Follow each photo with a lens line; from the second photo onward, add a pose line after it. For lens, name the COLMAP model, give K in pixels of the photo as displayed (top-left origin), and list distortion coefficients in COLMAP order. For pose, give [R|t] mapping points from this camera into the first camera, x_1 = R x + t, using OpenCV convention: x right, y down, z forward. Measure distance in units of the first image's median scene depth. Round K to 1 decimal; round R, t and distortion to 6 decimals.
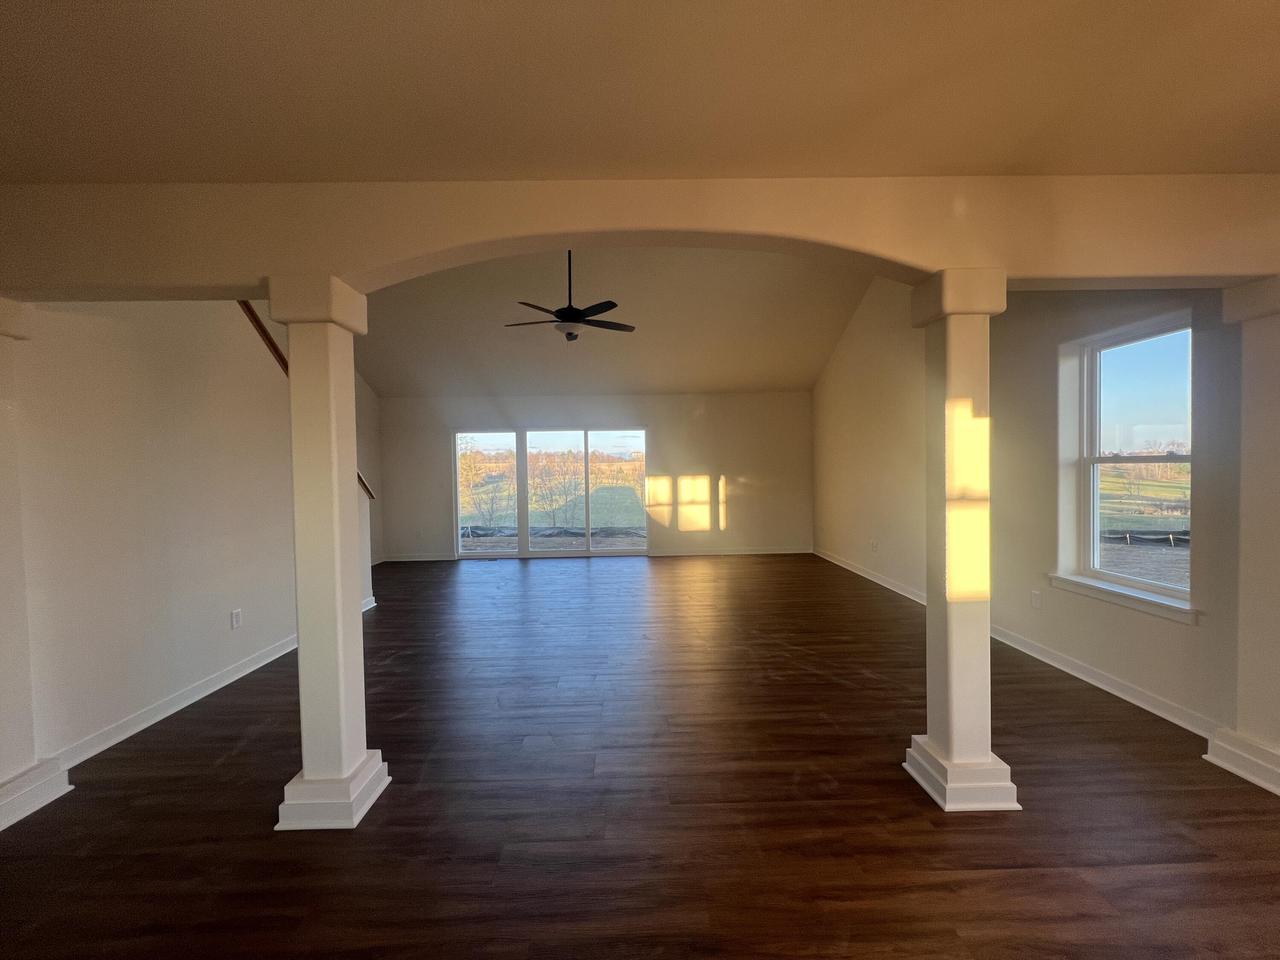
lens RADIAL K [[512.7, 0, 638.5], [0, 512.7, 478.6], [0, 0, 1]] dist [-0.002882, -0.000270]
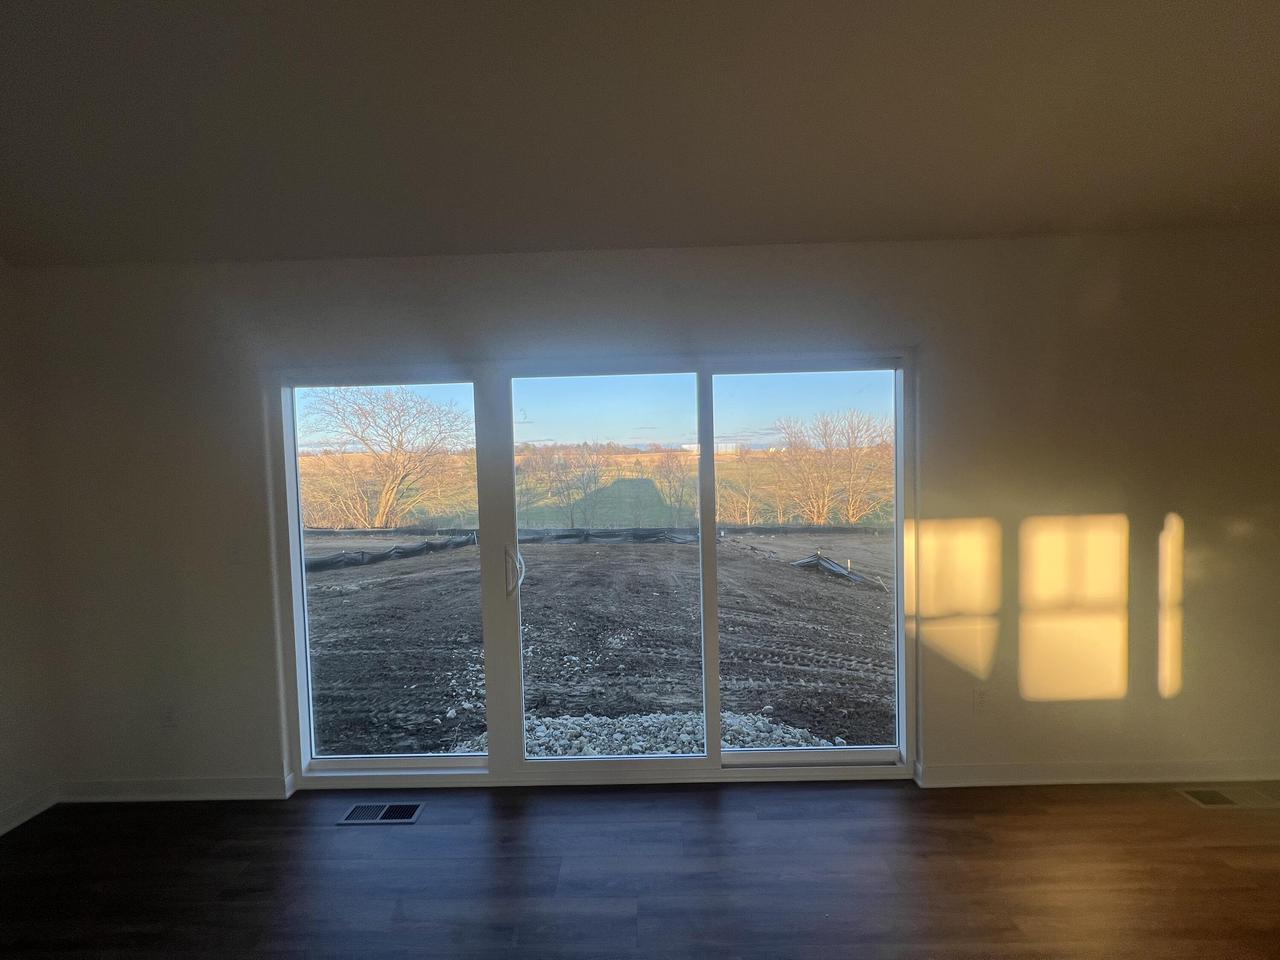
lens RADIAL K [[512.7, 0, 640.4], [0, 512.7, 479.4], [0, 0, 1]] dist [-0.002882, -0.000270]
pose [[0.999622, -0.008797, -0.026051, -0.133888], [0.009284, 0.999783, 0.018636, -0.034406], [0.025881, -0.018871, 0.999487, 0.696193]]
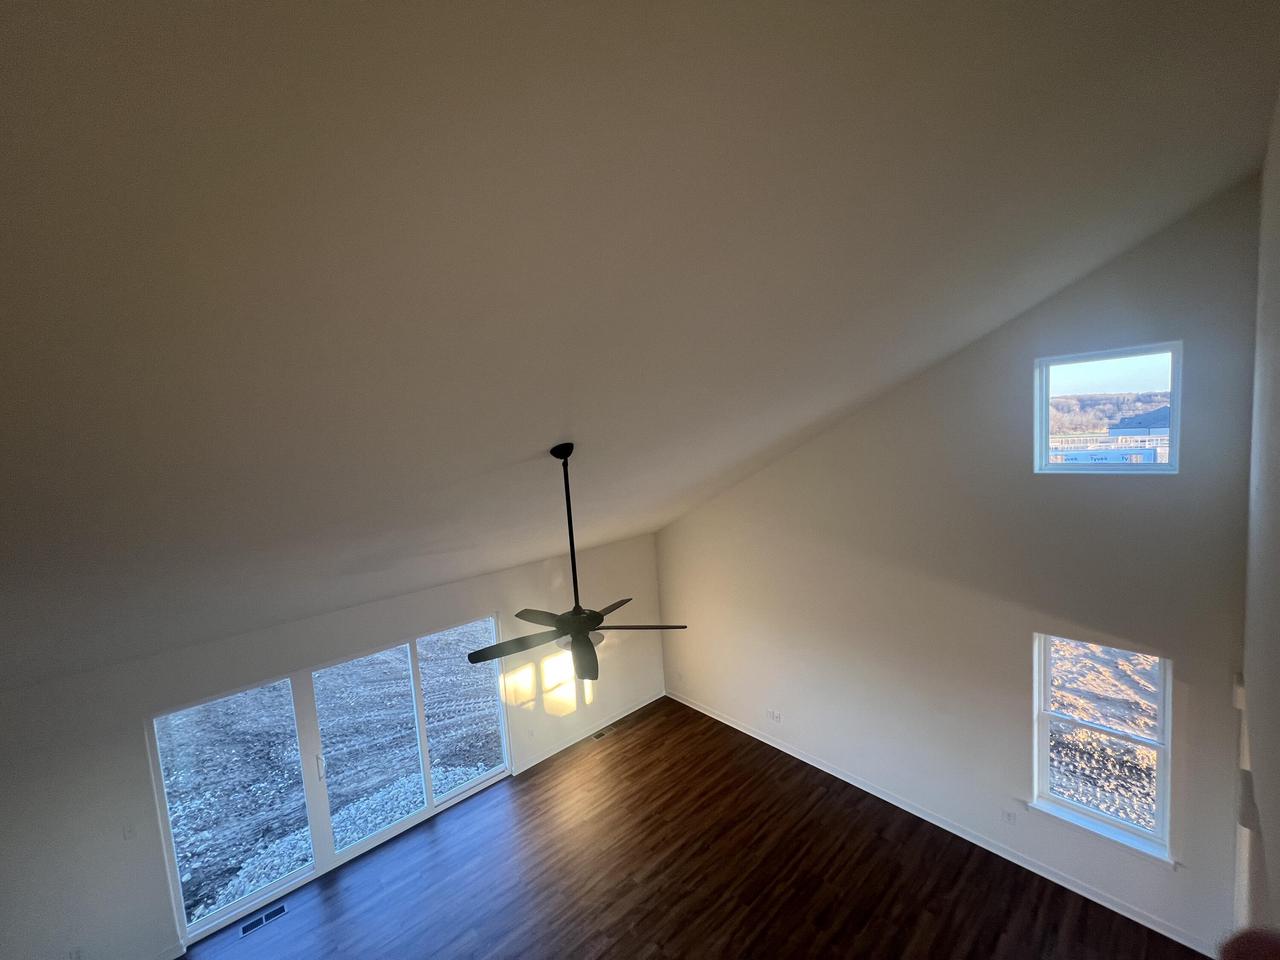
lens RADIAL K [[512.7, 0, 641.7], [0, 512.7, 474.4], [0, 0, 1]] dist [-0.002882, -0.000270]
pose [[0.754422, -0.087414, 0.650543, -0.299988], [0.070132, 0.996154, 0.052523, -0.332236], [-0.652632, 0.005999, 0.757651, 0.275492]]
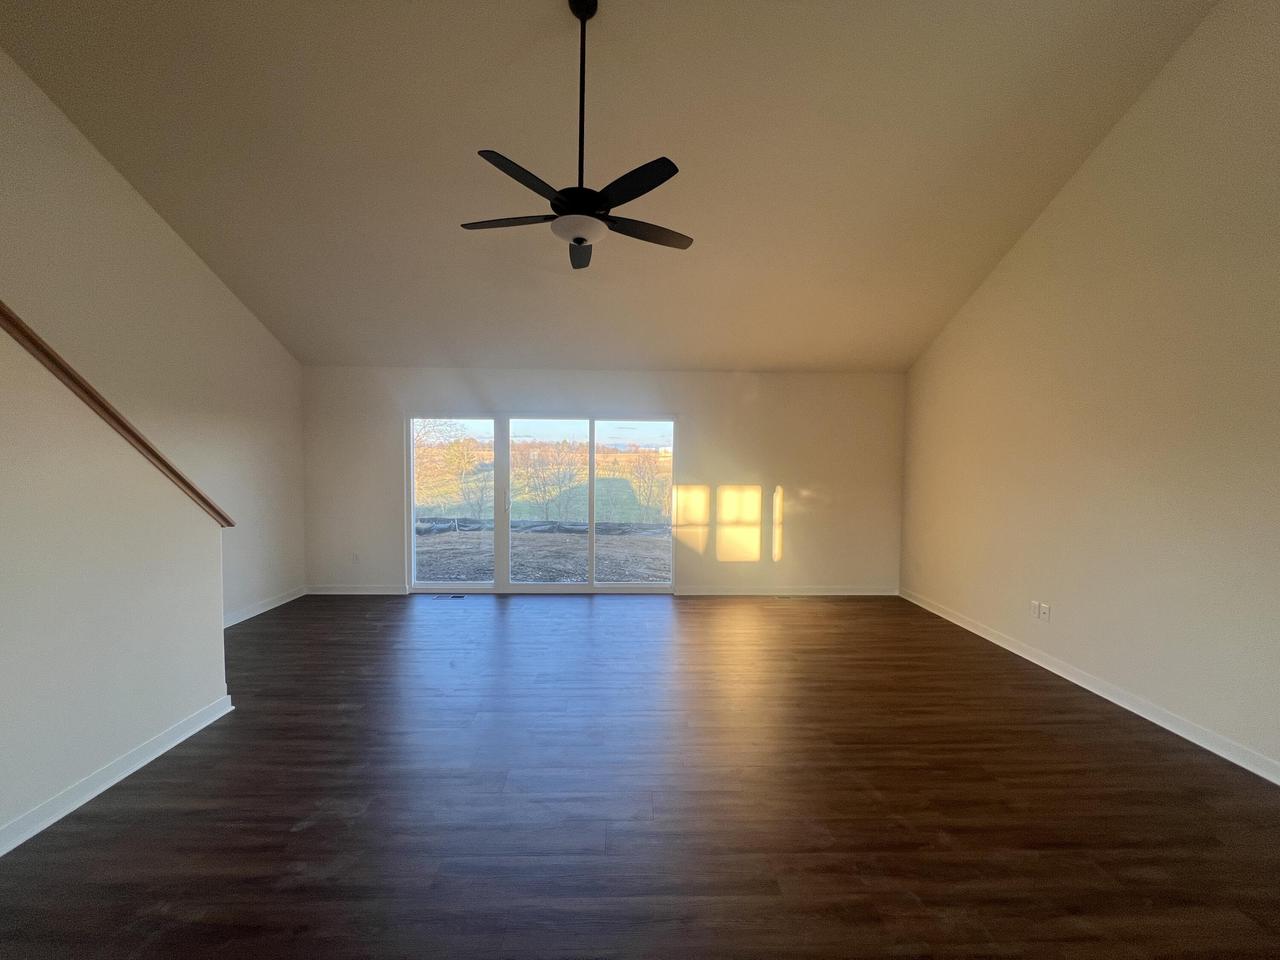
lens RADIAL K [[512.7, 0, 639.9], [0, 512.7, 483.3], [0, 0, 1]] dist [-0.002882, -0.000270]
pose [[0.999553, 0.025906, 0.014949, -0.043925], [-0.026280, 0.999332, 0.025407, -0.023320], [-0.014281, -0.025788, 0.999565, 0.278051]]
